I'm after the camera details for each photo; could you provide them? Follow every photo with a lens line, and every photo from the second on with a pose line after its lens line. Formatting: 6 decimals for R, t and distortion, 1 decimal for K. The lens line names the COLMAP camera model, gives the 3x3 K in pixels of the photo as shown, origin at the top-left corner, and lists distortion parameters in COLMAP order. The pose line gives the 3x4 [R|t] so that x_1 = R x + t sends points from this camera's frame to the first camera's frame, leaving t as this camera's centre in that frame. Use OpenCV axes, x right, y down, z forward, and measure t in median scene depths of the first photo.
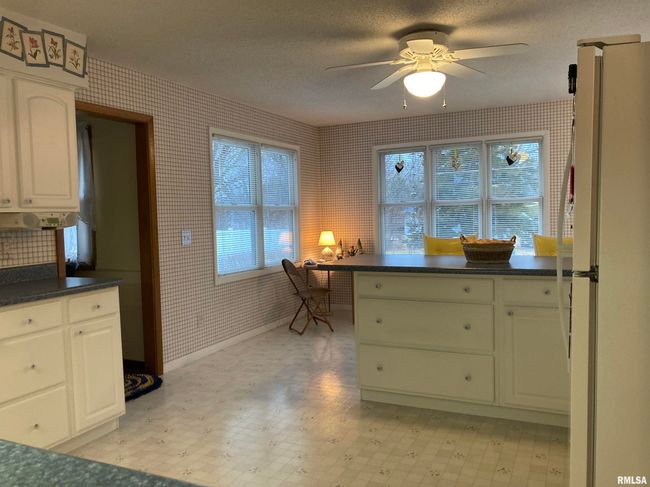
lens RADIAL K [[545.8, 0, 325.0], [0, 545.8, 243.5], [0, 0, 1]] dist [0.042541, -0.008880]
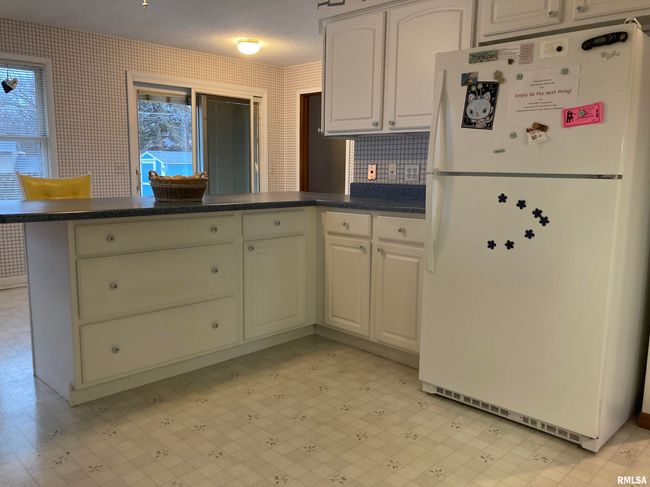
lens RADIAL K [[545.8, 0, 325.0], [0, 545.8, 243.5], [0, 0, 1]] dist [0.042541, -0.008880]
pose [[0.342628, -0.111717, 0.932805, -0.502628], [0.031157, 0.993710, 0.107566, 0.015943], [-0.938954, -0.007792, 0.343953, 0.506951]]
